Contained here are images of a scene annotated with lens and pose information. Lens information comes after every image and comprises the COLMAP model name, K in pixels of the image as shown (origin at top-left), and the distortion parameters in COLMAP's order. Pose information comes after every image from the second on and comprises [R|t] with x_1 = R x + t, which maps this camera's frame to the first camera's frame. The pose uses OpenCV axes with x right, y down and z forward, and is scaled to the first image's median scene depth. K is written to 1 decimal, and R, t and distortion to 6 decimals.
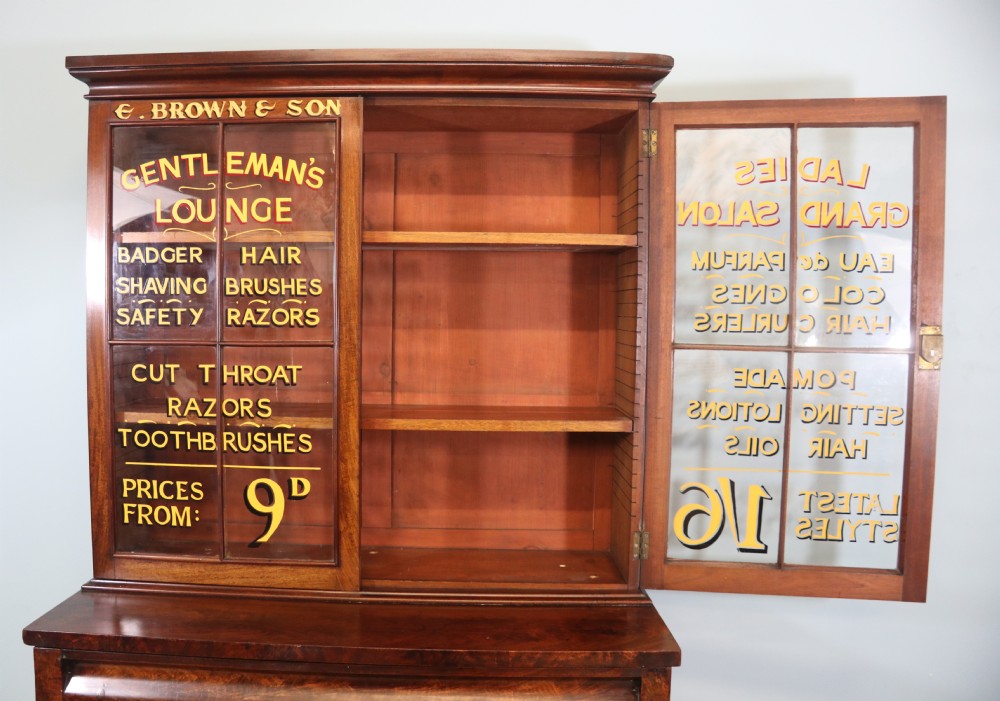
lens RADIAL K [[800.3, 0, 454.7], [0, 800.3, 352.0], [0, 0, 1]] dist [-0.165095, 0.104056]
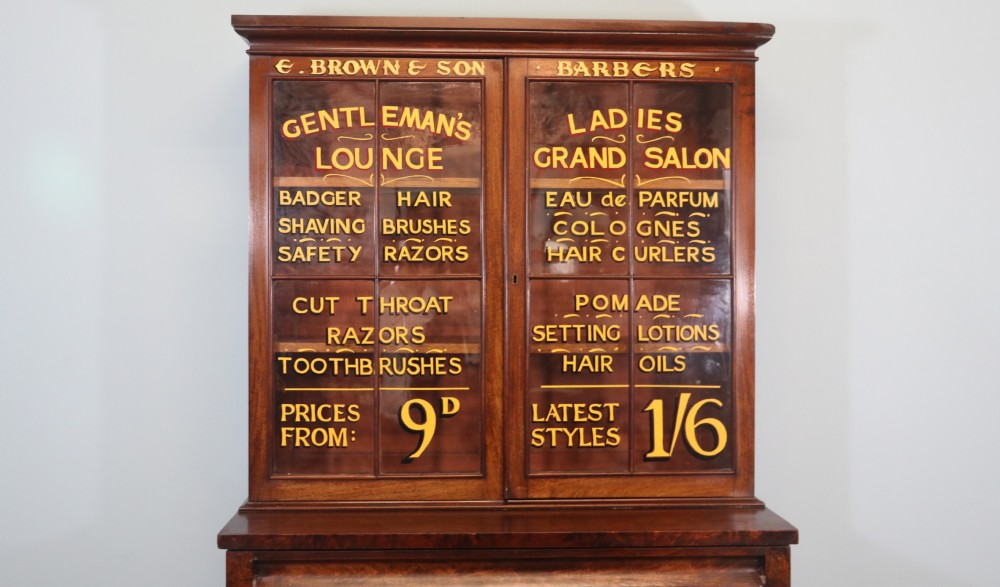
lens RADIAL K [[1091.9, 0, 496.0], [0, 1091.9, 279.0], [0, 0, 1]] dist [-0.000389, 0.006127]
pose [[0.997127, -0.009522, 0.075143, -0.246683], [0.012930, 0.998903, -0.044997, 0.062594], [-0.074633, 0.045840, 0.996157, -0.549860]]
